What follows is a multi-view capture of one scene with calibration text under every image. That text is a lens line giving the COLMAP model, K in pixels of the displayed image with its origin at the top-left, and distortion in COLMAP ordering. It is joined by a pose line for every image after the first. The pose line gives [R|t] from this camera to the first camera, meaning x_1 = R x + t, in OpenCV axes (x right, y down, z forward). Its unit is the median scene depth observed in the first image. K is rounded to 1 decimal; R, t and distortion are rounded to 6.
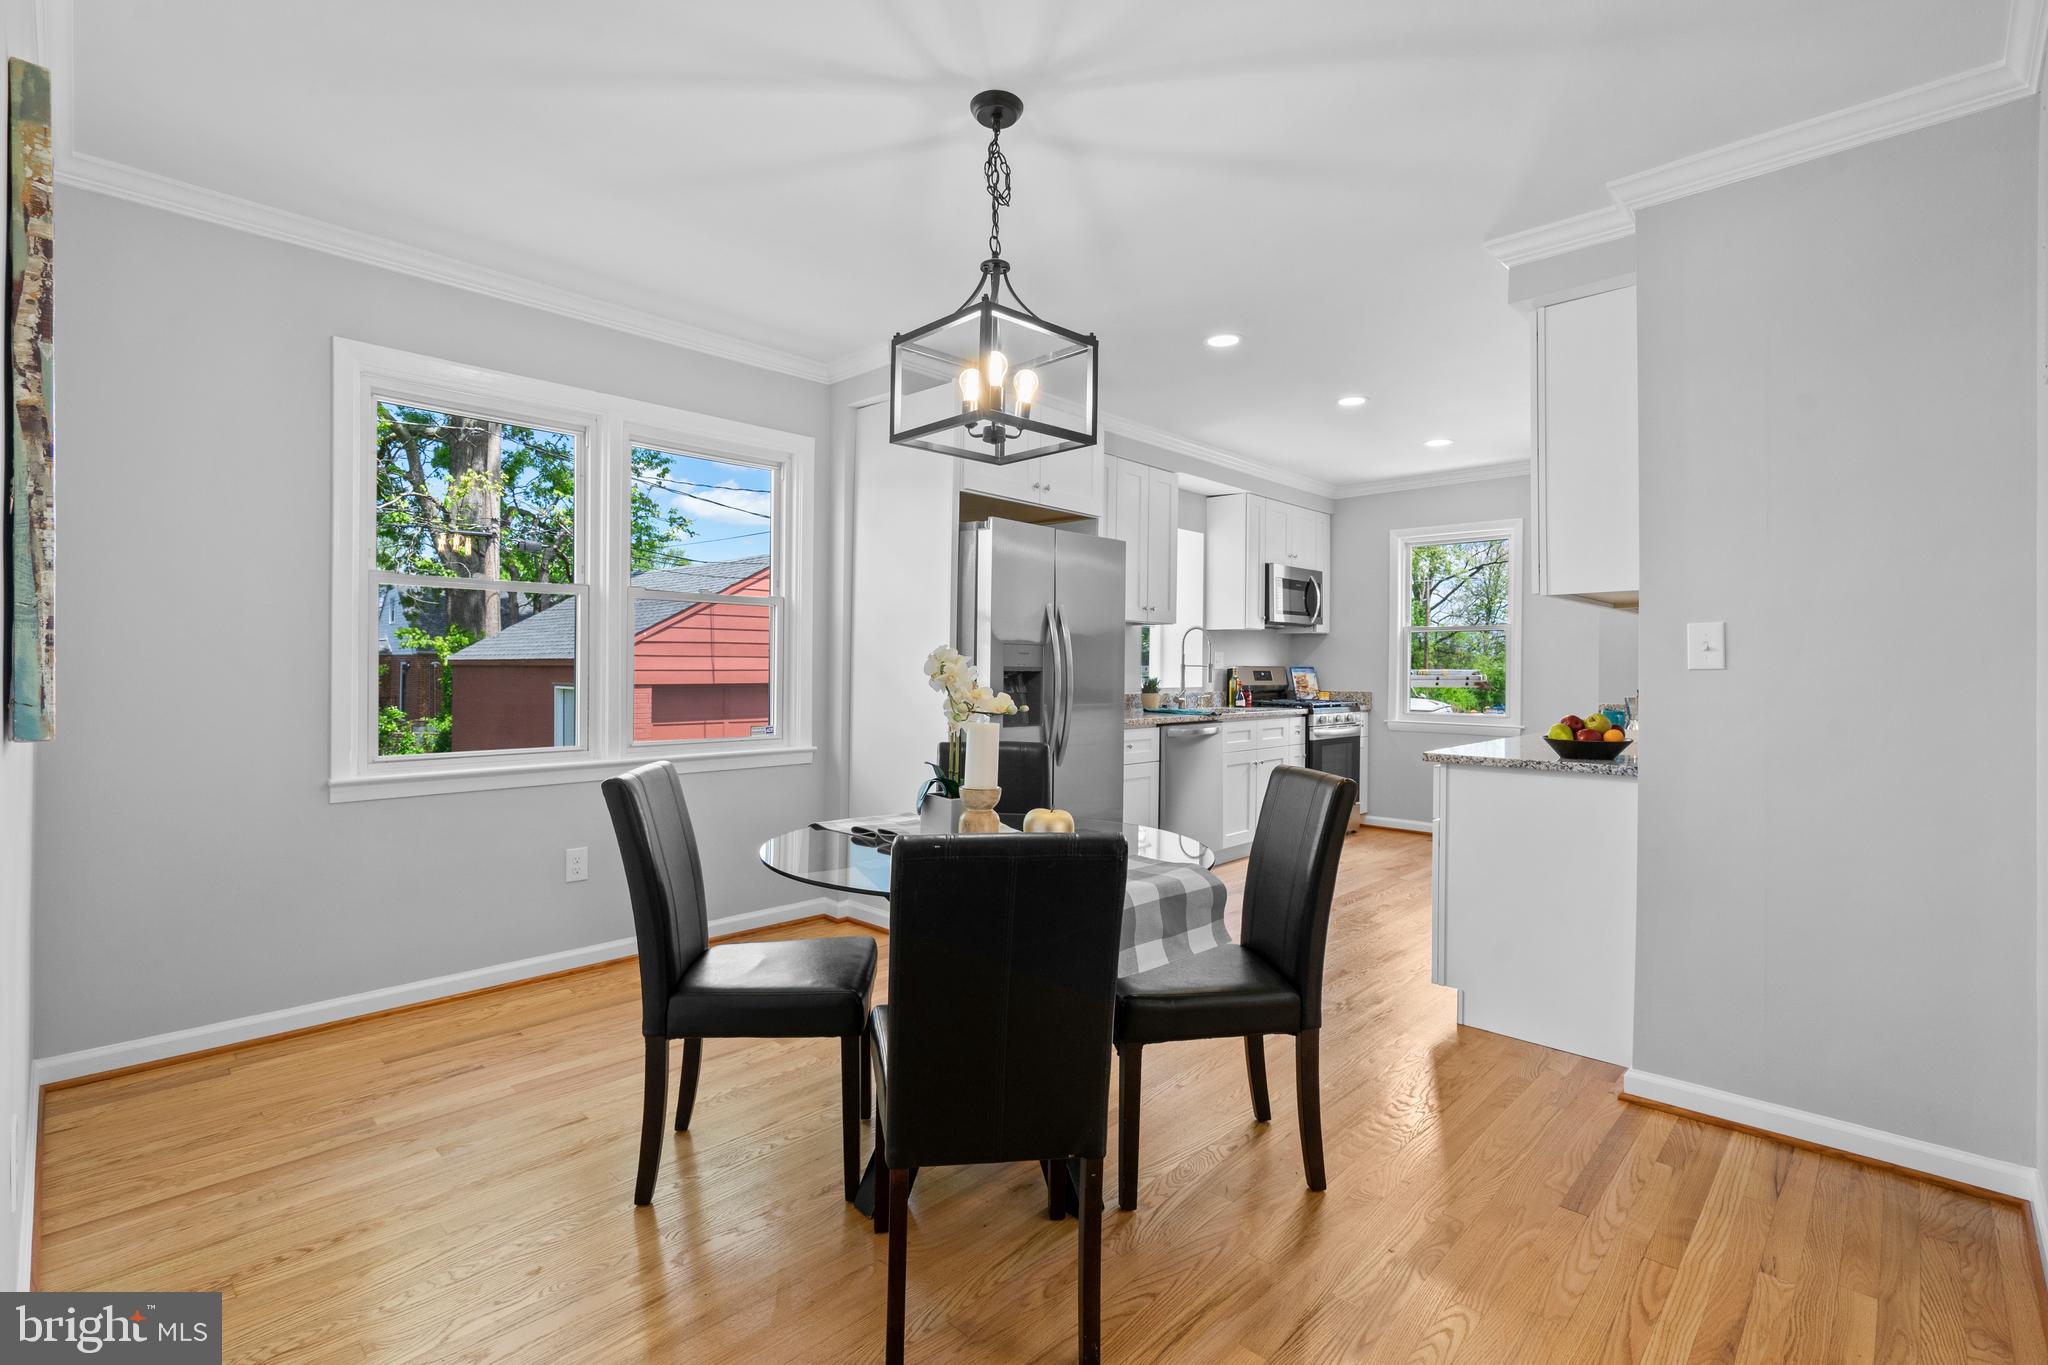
lens RADIAL K [[930.4, 0, 1021.8], [0, 930.4, 669.8], [0, 0, 1]] dist [-0.001477, 0.002005]
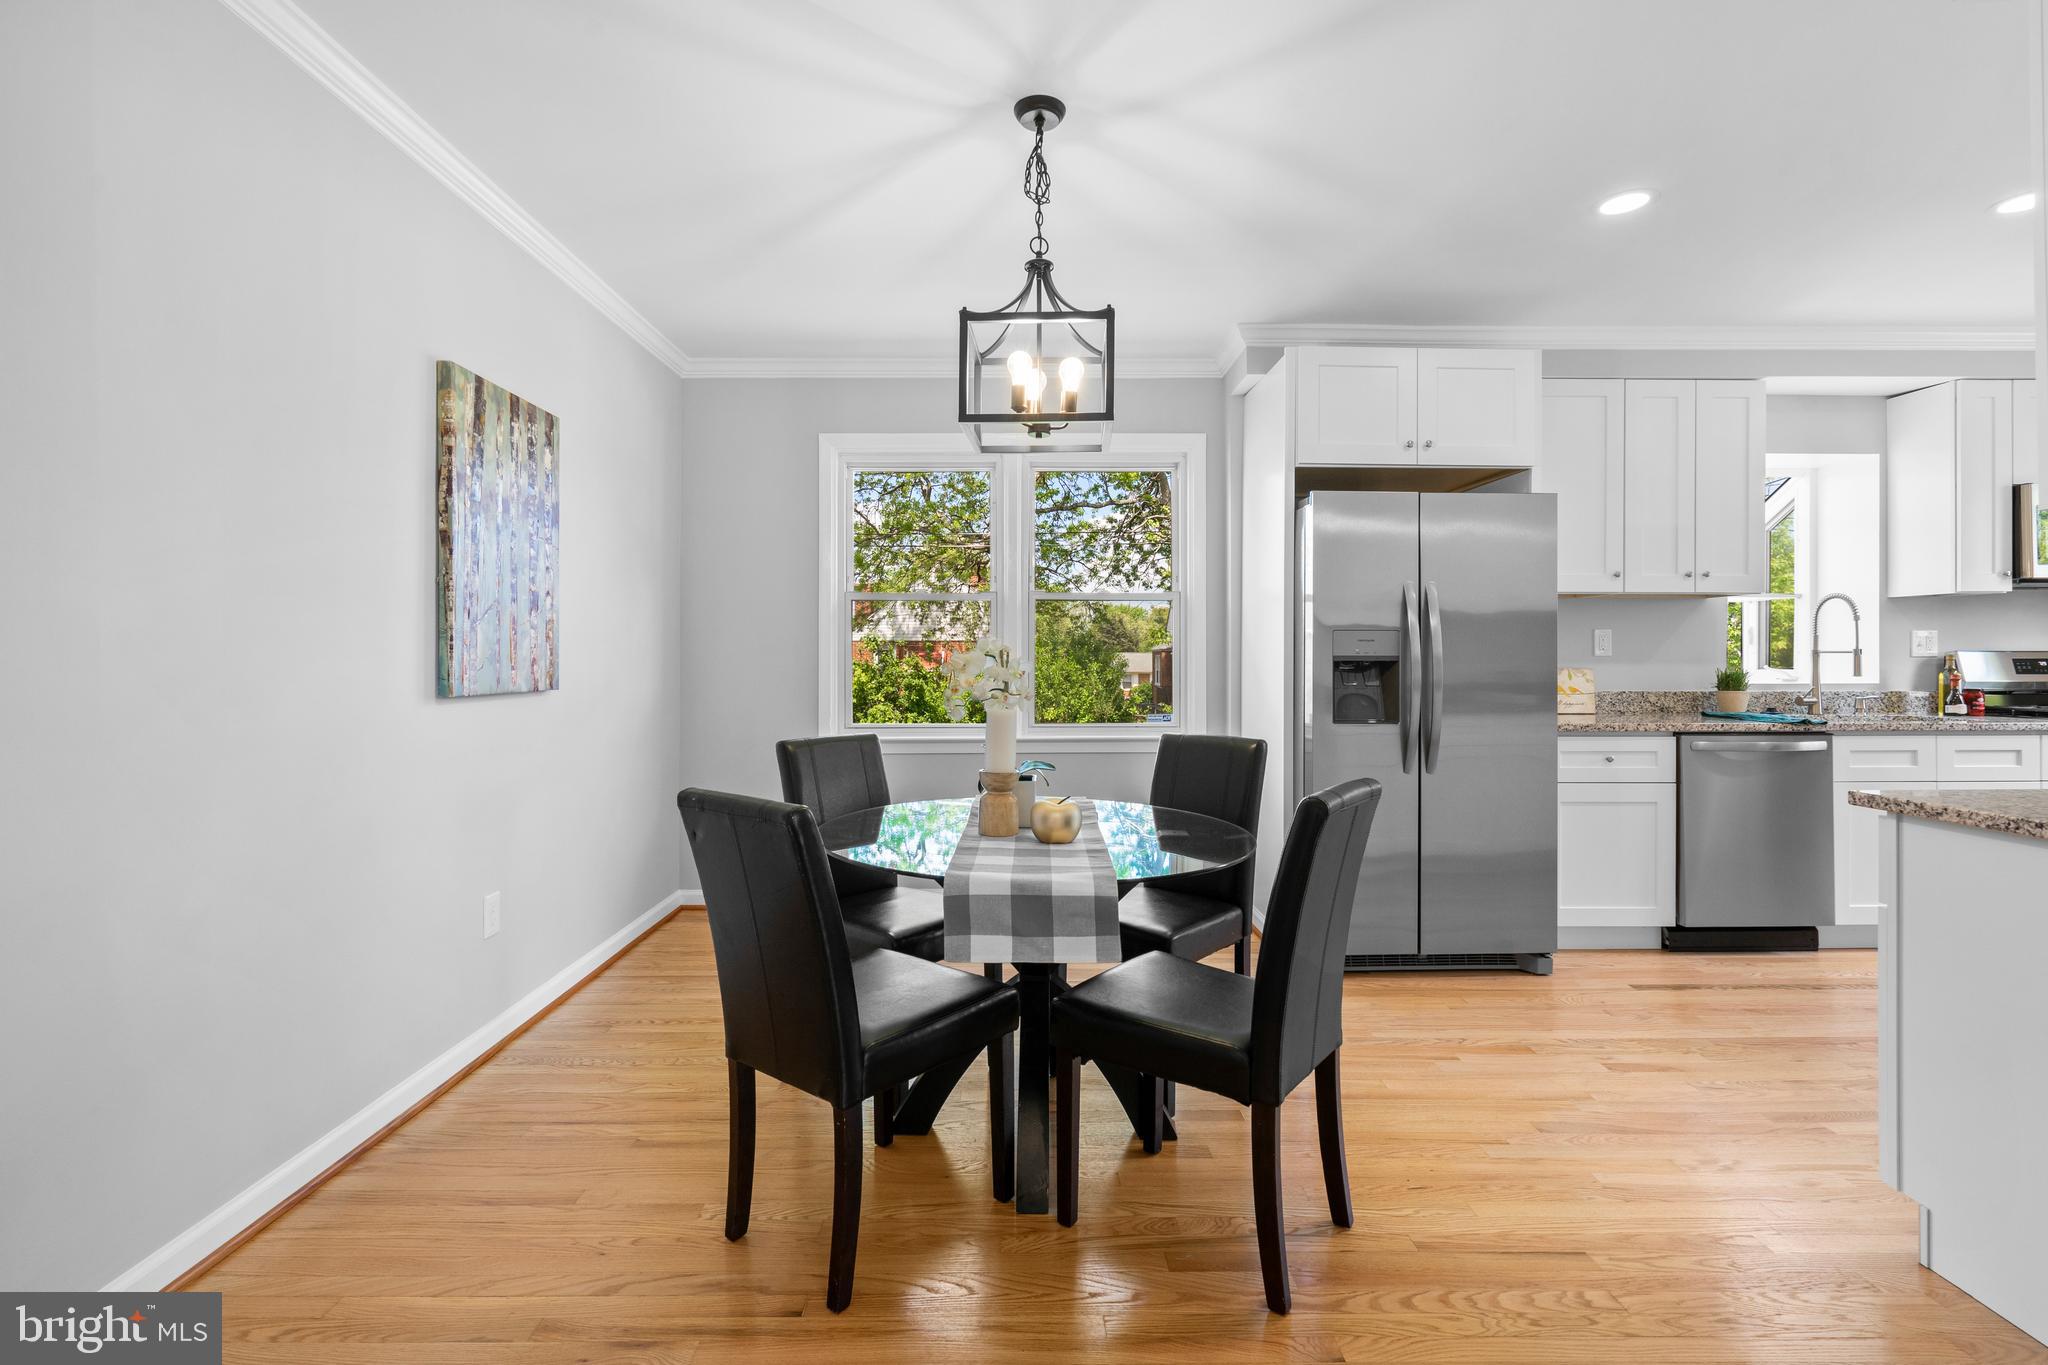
lens RADIAL K [[930.4, 0, 1018.3], [0, 930.4, 656.1], [0, 0, 1]] dist [-0.001477, 0.002005]
pose [[0.699575, -0.009525, -0.714495, 0.241747], [0.004469, 0.999950, -0.008954, 0.002222], [0.714545, 0.003071, 0.699583, 0.094312]]
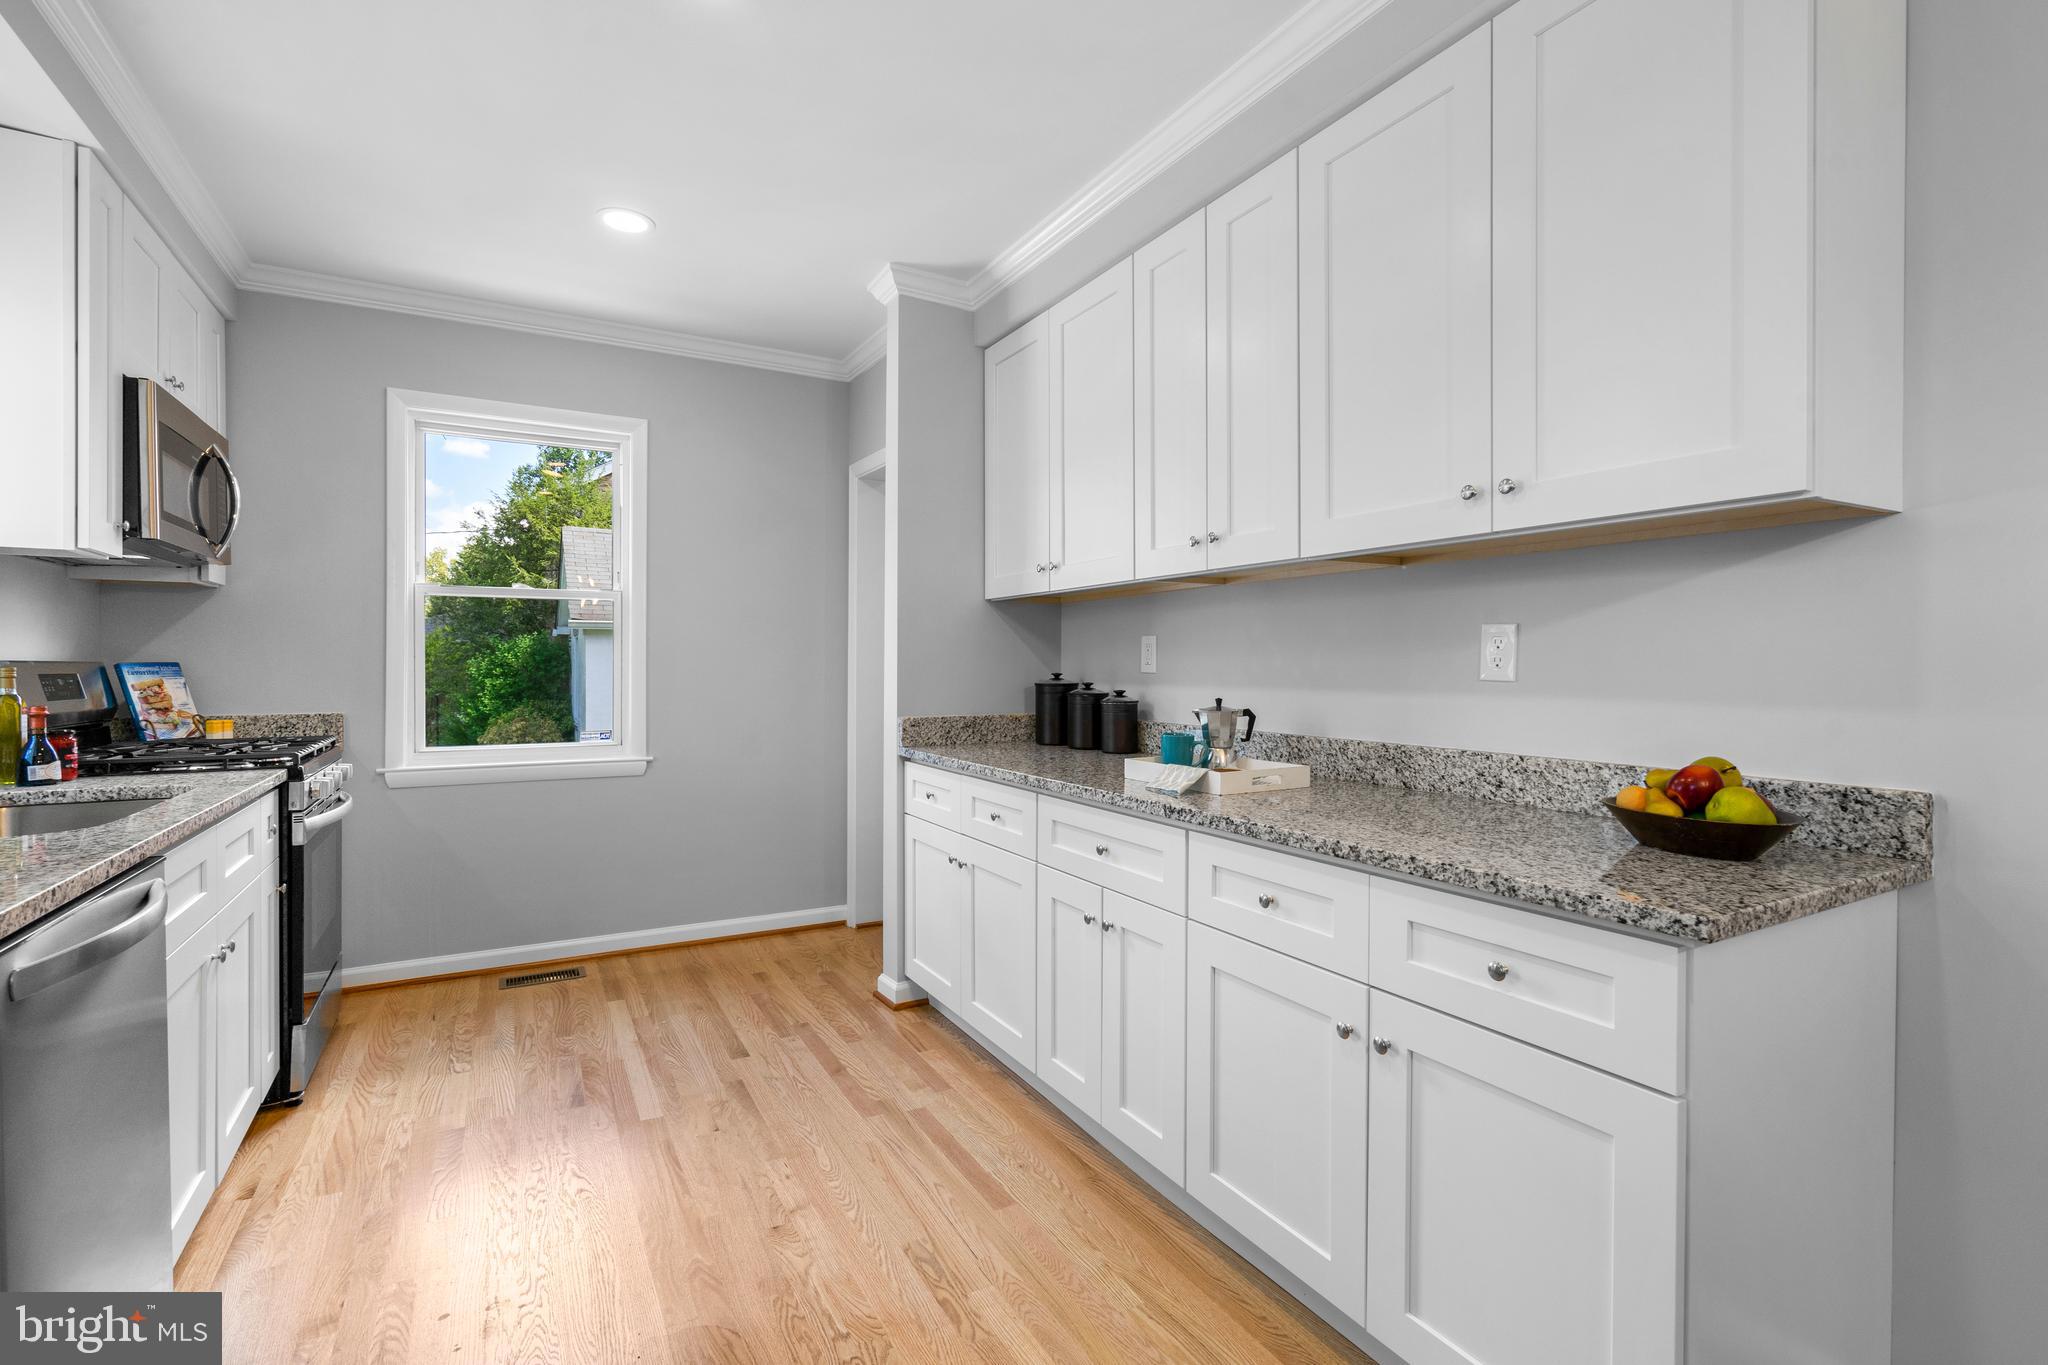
lens RADIAL K [[930.4, 0, 1021.7], [0, 930.4, 666.9], [0, 0, 1]] dist [-0.001477, 0.002005]
pose [[0.289626, -0.007897, 0.957107, 0.017120], [0.003787, 0.999968, 0.007104, -0.002937], [-0.957132, 0.001567, 0.289647, 0.566412]]
